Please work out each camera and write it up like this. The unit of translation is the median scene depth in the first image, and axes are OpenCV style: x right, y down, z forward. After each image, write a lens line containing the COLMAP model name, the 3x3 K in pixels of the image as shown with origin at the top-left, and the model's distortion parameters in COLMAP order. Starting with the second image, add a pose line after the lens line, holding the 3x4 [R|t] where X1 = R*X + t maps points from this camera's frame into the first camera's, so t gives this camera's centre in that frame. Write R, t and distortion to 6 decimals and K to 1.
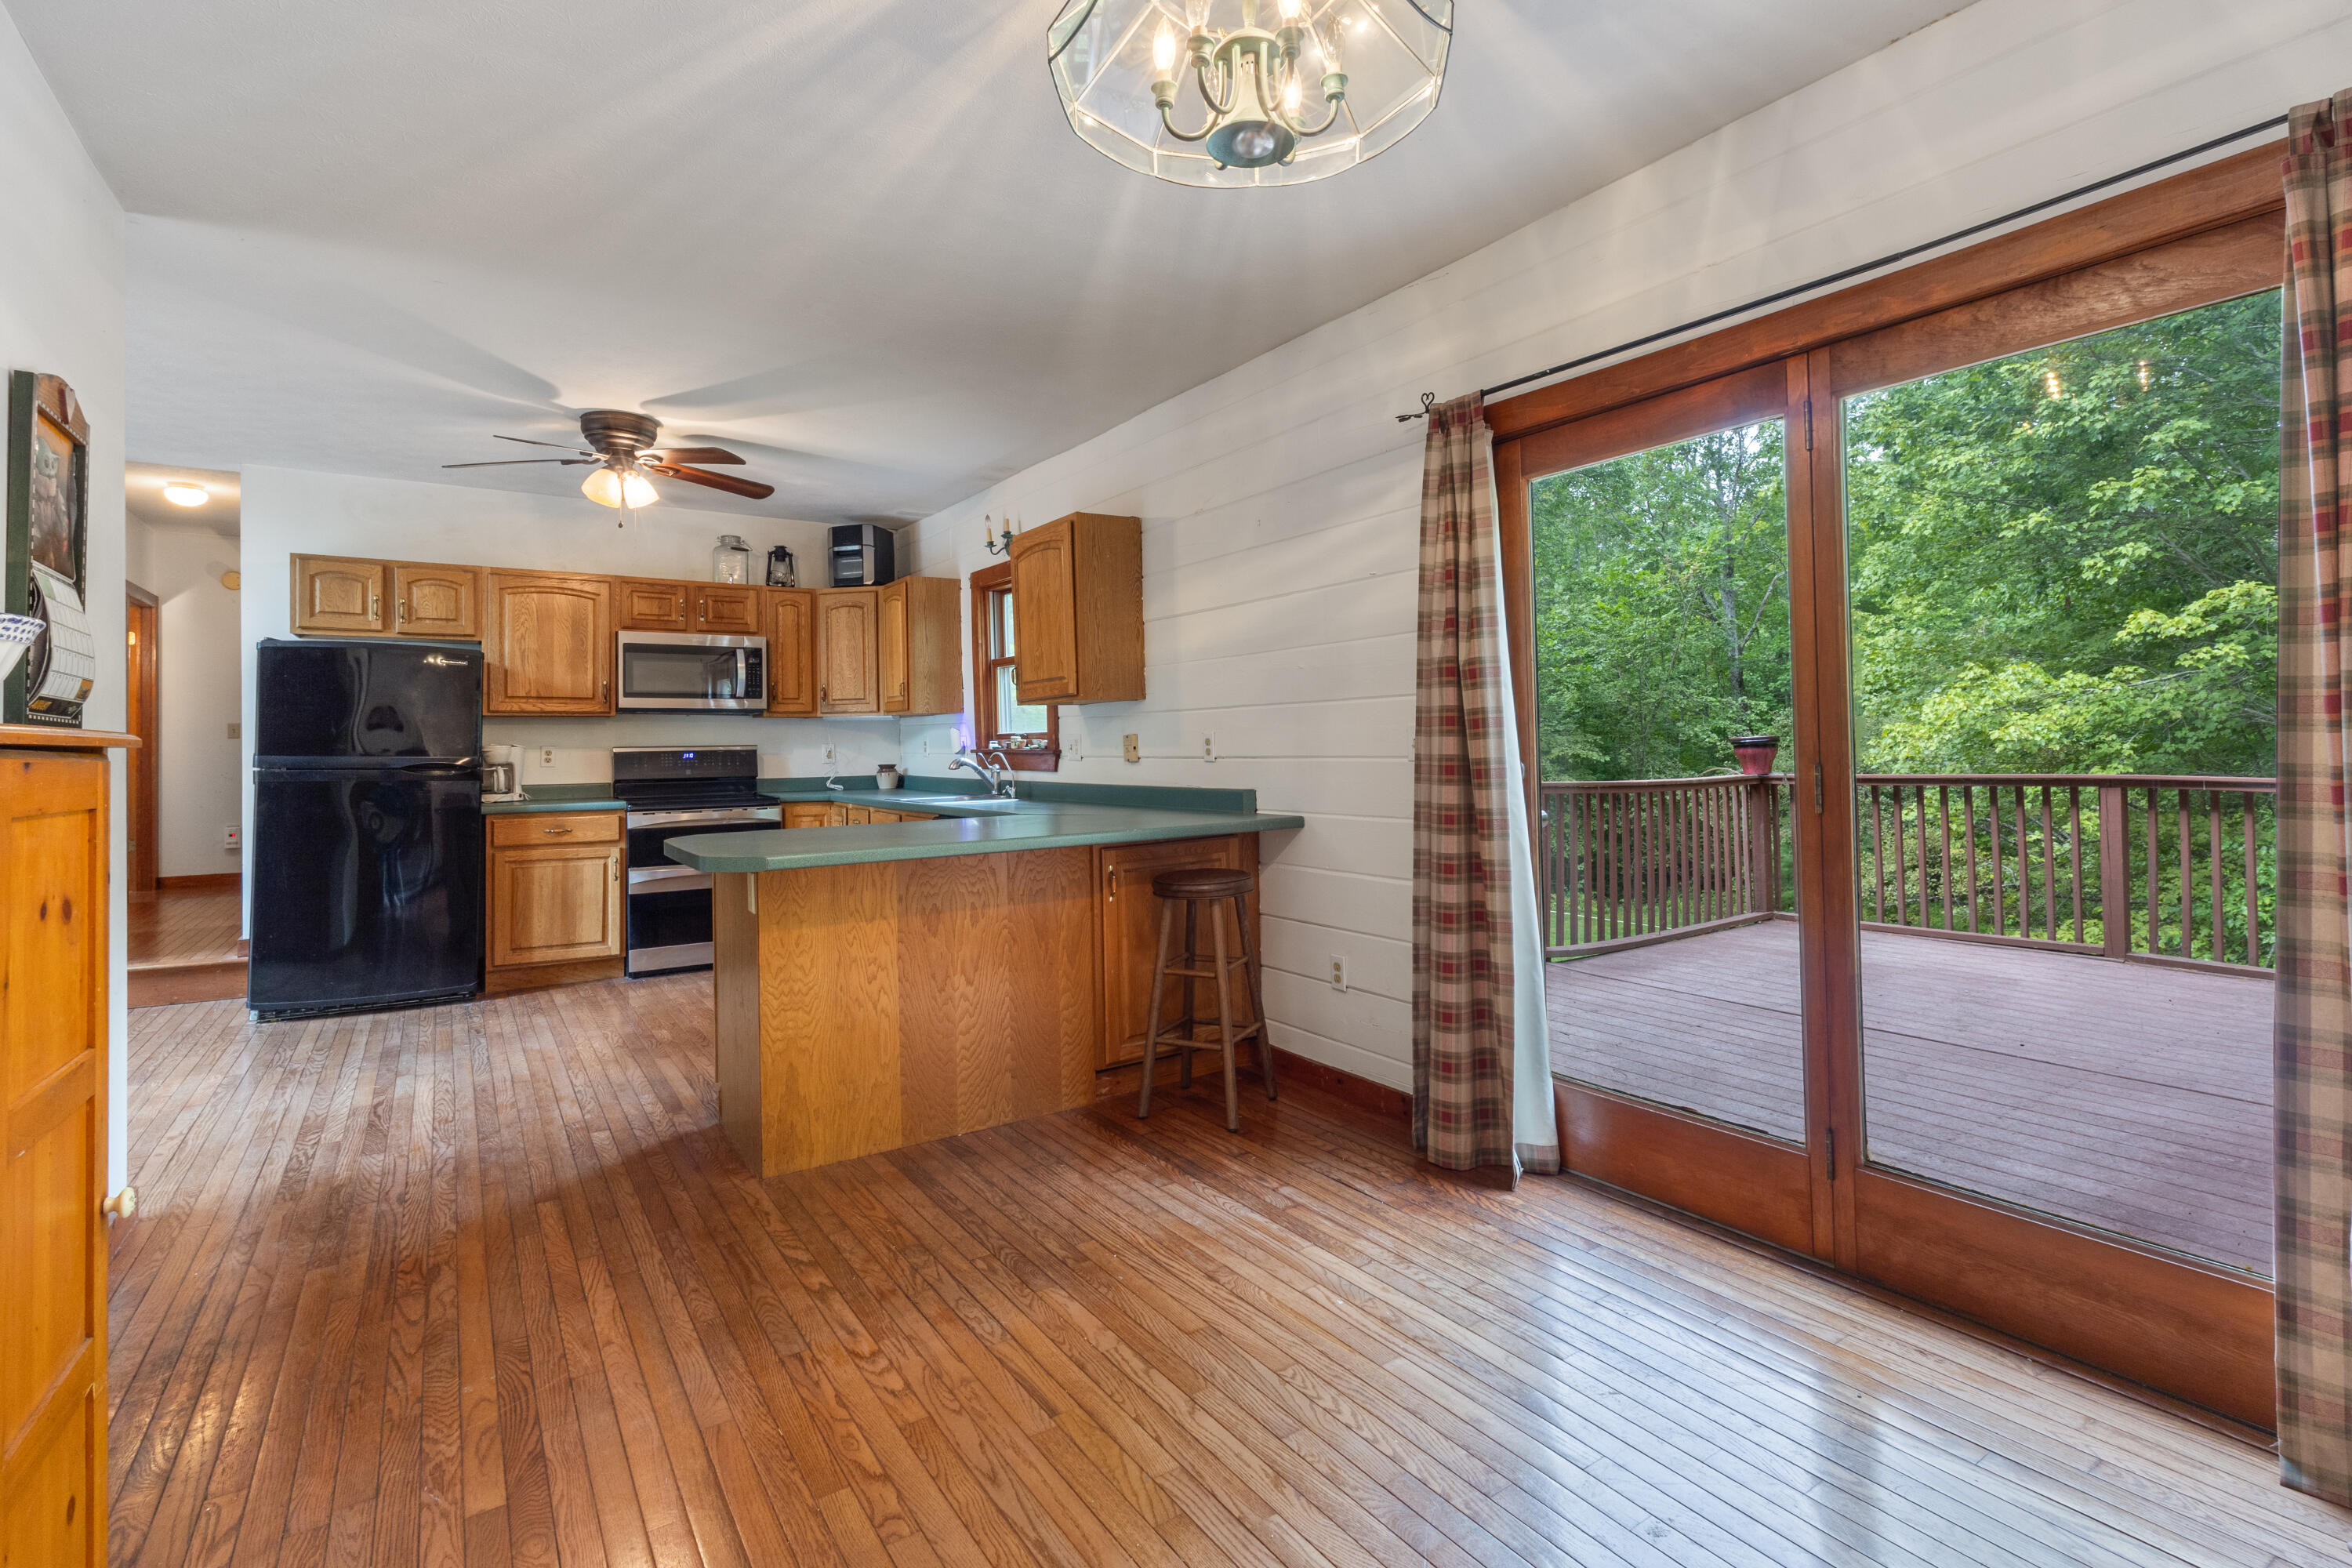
lens RADIAL K [[1093.9, 0, 1176.1], [0, 1093.9, 725.2], [0, 0, 1]] dist [0.007710, -0.000517]
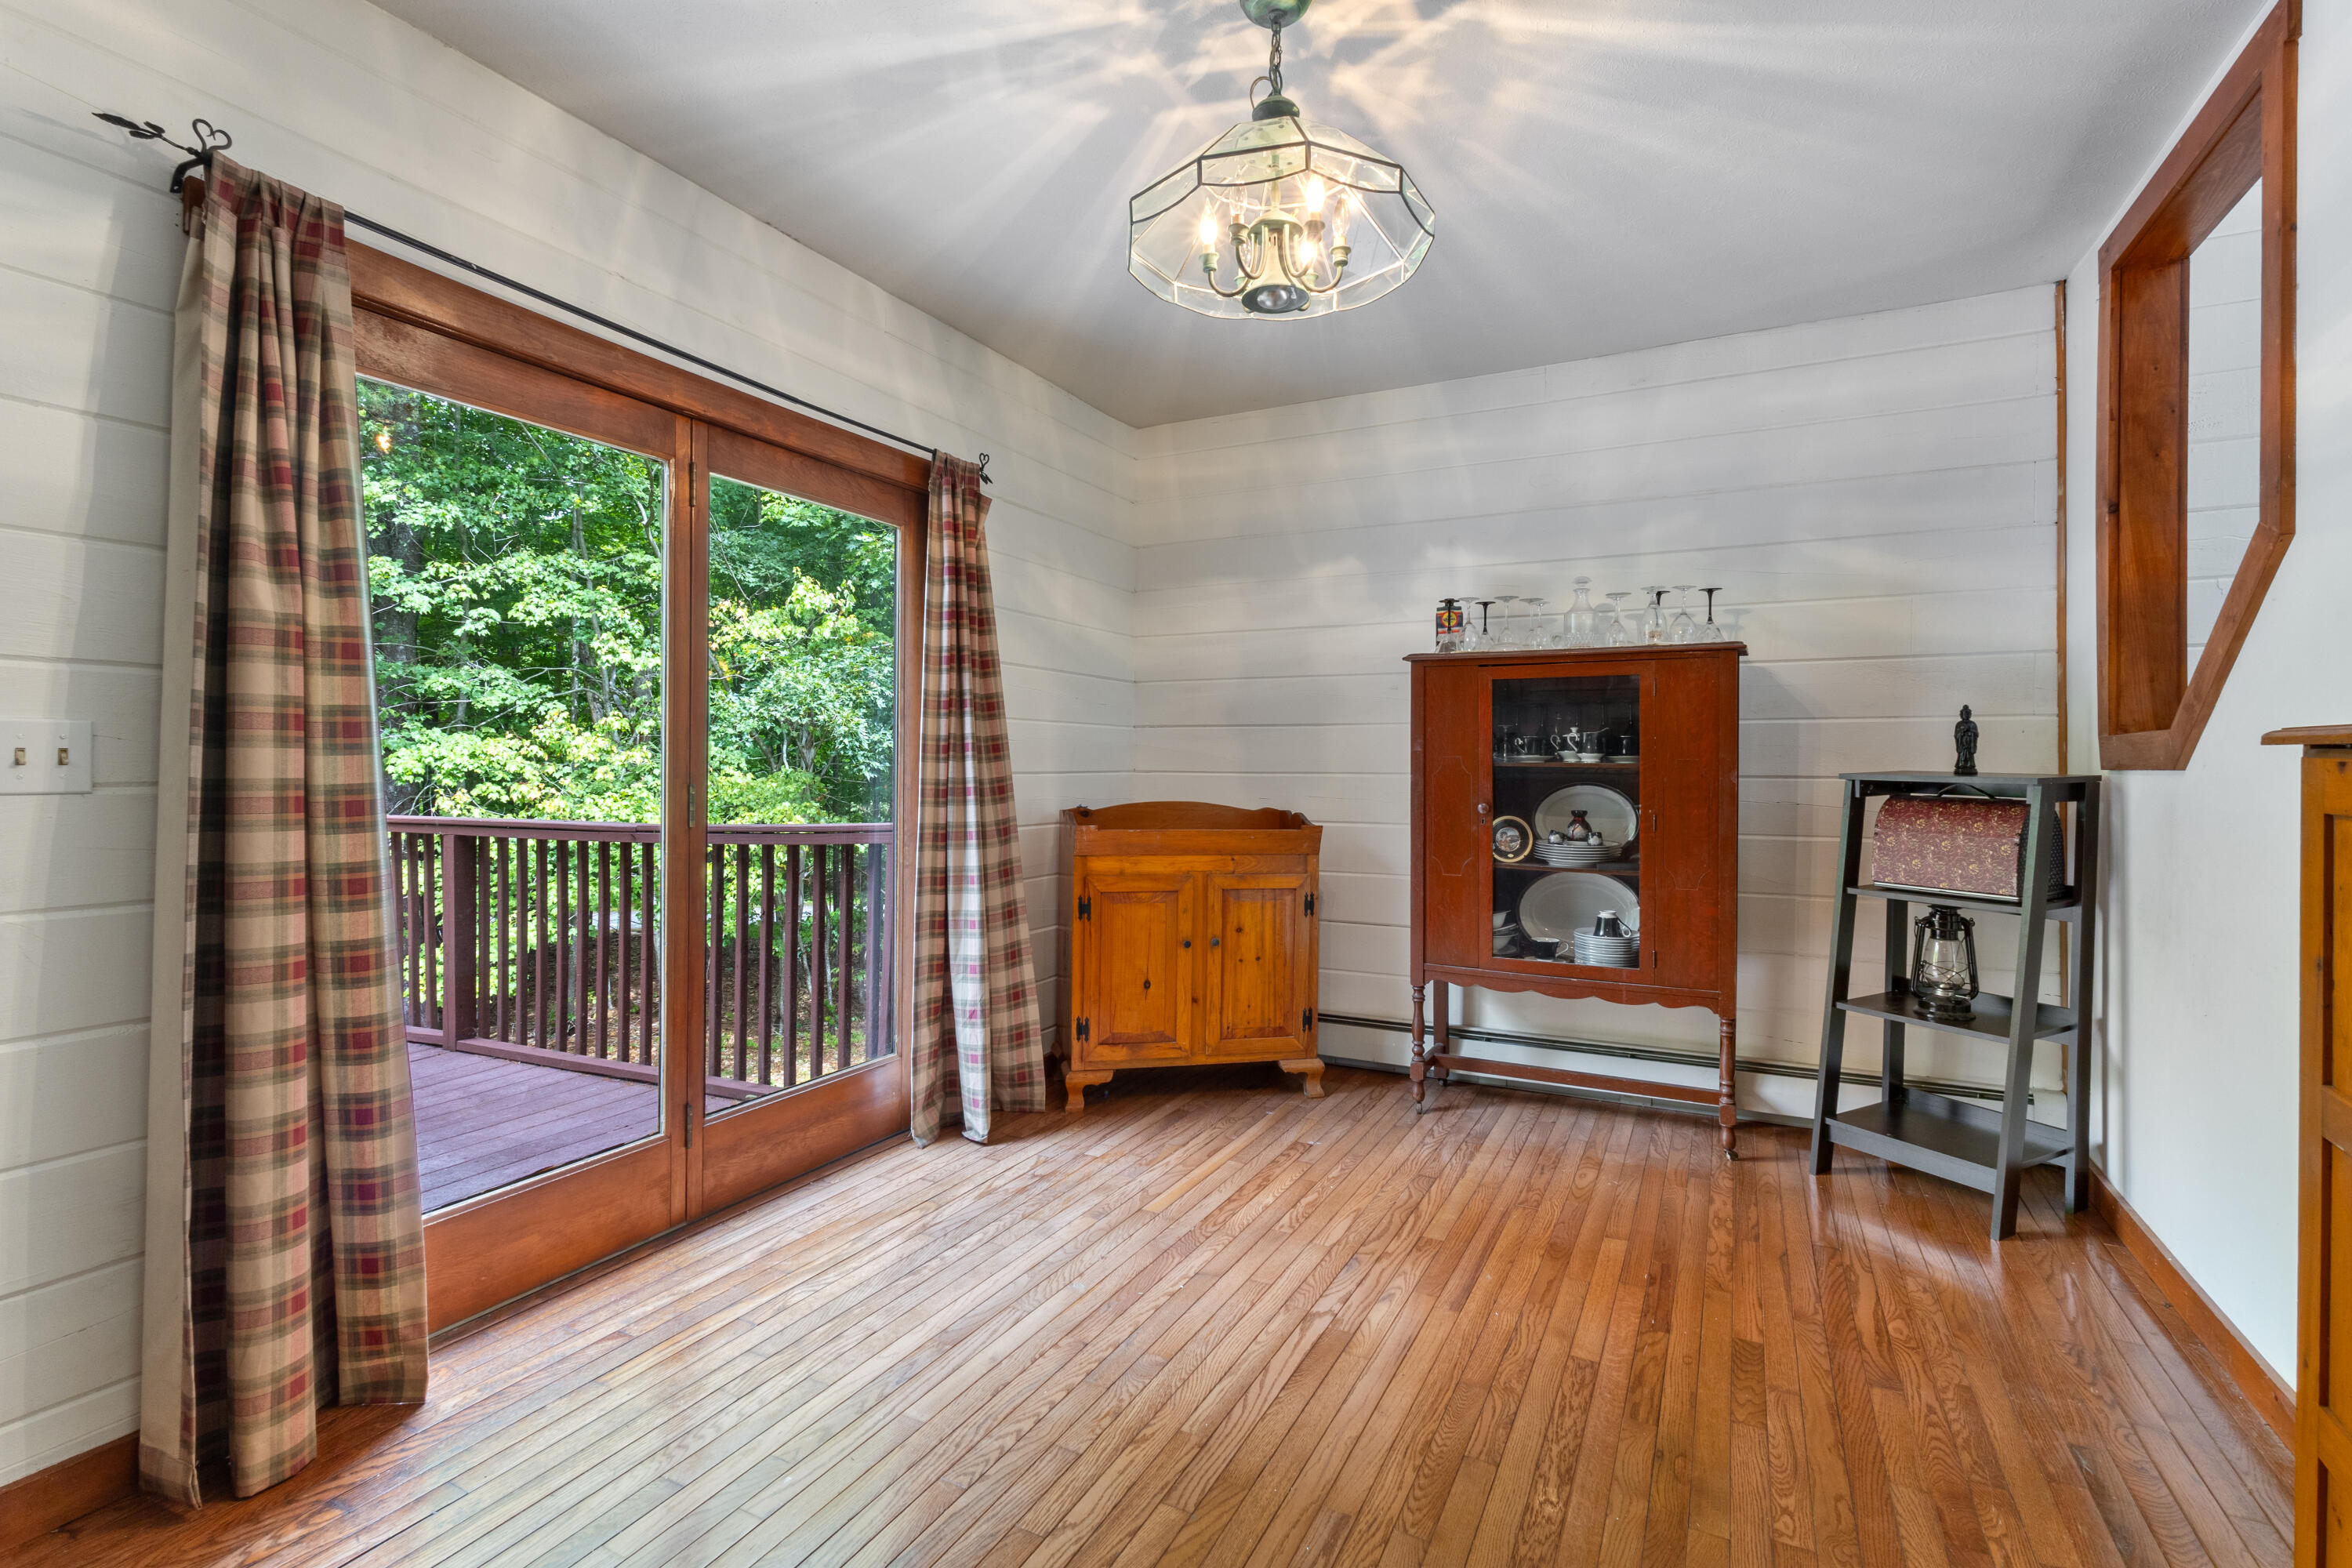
lens RADIAL K [[1092.1, 0, 1165.3], [0, 1092.1, 773.2], [0, 0, 1]] dist [-0.000780, -0.000239]
pose [[-0.482377, 0.004812, 0.875950, -0.274498], [-0.010916, 0.999874, -0.011504, 0.013079], [-0.875896, -0.015111, -0.482264, 0.477130]]
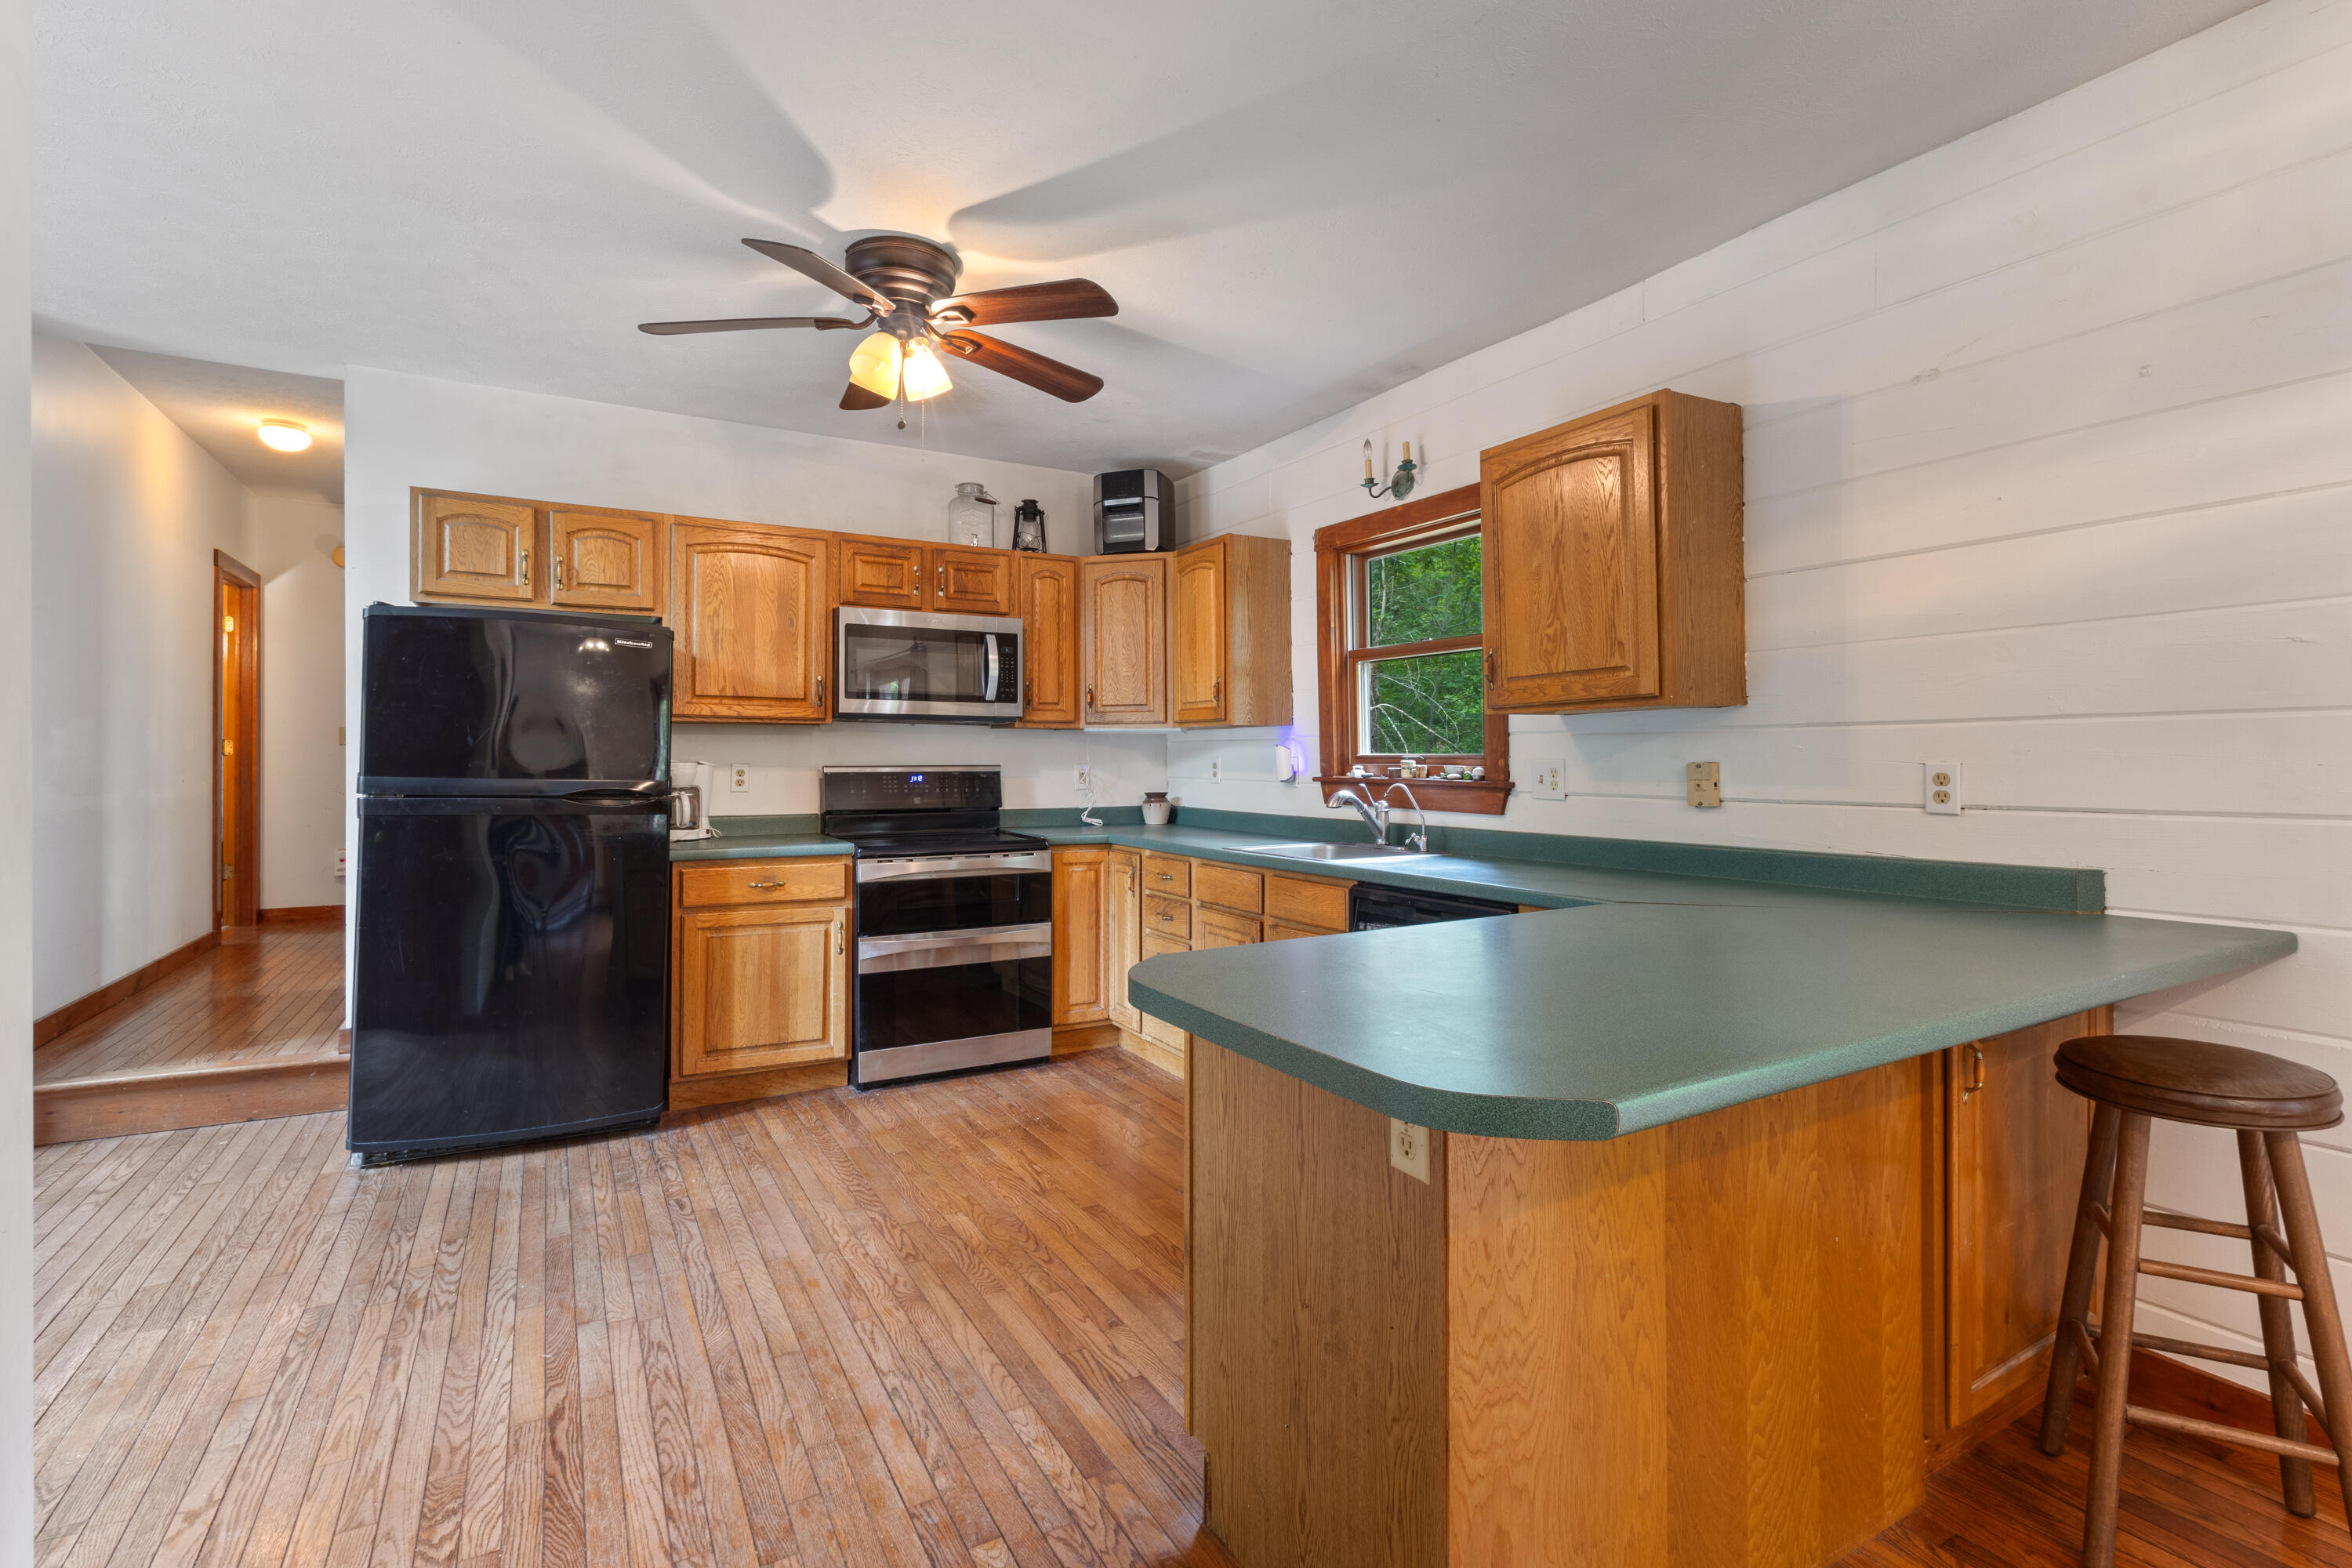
lens RADIAL K [[1082.9, 0, 1180.8], [0, 1082.9, 752.7], [0, 0, 1]] dist [0.000813, 0.000459]
pose [[0.998089, 0.012645, -0.060487, -0.254926], [-0.011976, 0.999863, 0.011412, -0.000365], [0.060623, -0.010666, 0.998104, 0.317662]]
